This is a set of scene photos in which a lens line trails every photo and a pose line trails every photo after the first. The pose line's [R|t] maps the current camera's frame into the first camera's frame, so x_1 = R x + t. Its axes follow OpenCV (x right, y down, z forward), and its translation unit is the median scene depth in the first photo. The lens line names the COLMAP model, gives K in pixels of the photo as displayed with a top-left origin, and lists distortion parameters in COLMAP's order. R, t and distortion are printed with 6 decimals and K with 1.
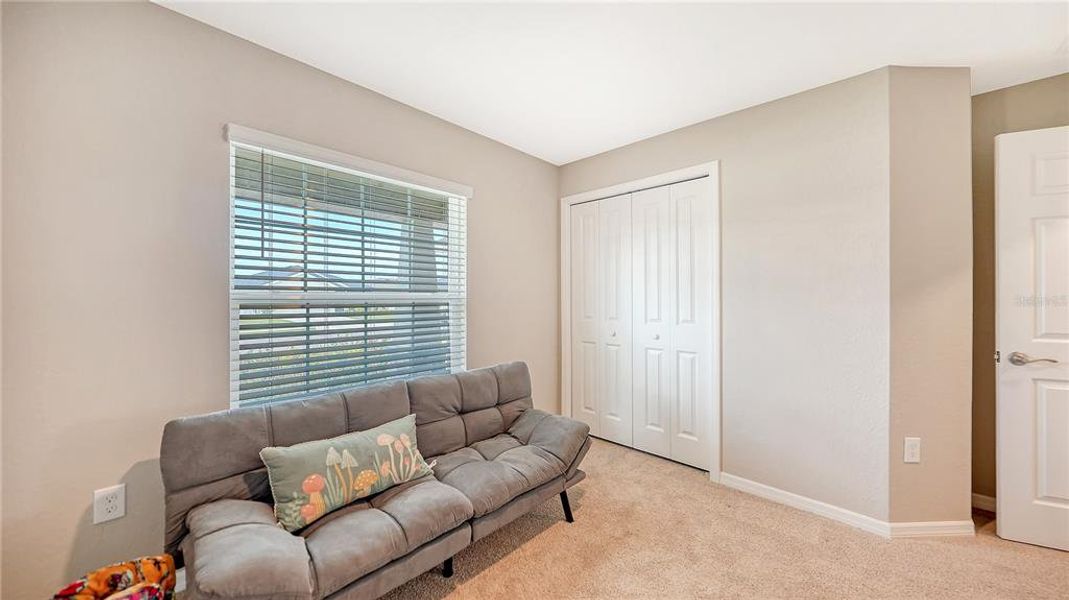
lens RADIAL K [[380.6, 0, 534.5], [0, 380.6, 300.0], [0, 0, 1]] dist [-0.000452, -0.000141]
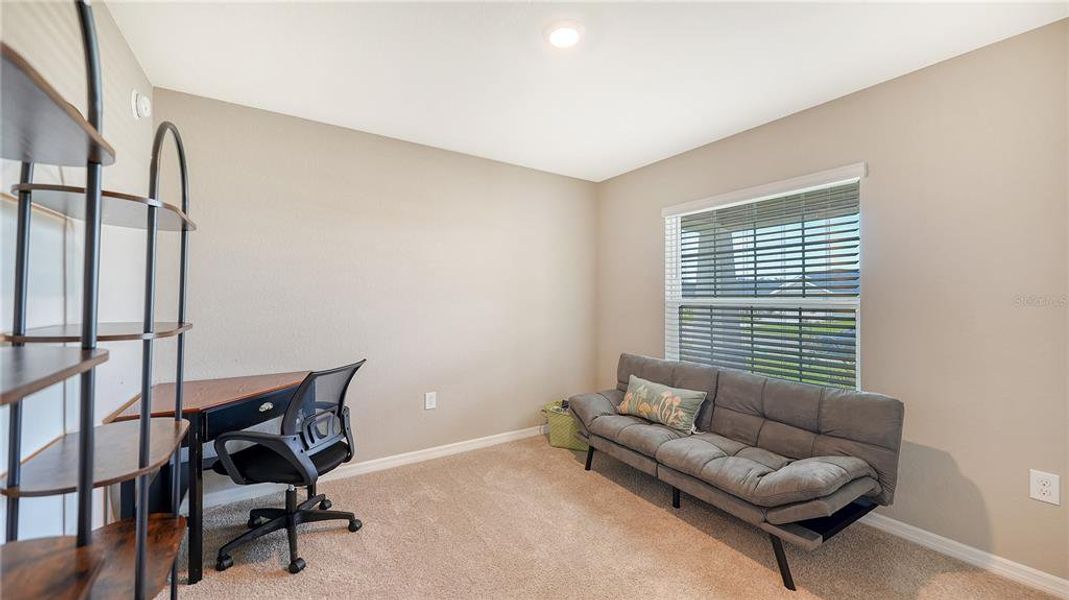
lens RADIAL K [[380.6, 0, 534.5], [0, 380.6, 300.0], [0, 0, 1]] dist [-0.000452, -0.000141]
pose [[-0.237021, -0.000550, -0.971504, 0.884381], [-0.010346, 0.999945, 0.001958, -0.008186], [0.971450, 0.010515, -0.237013, 0.604076]]
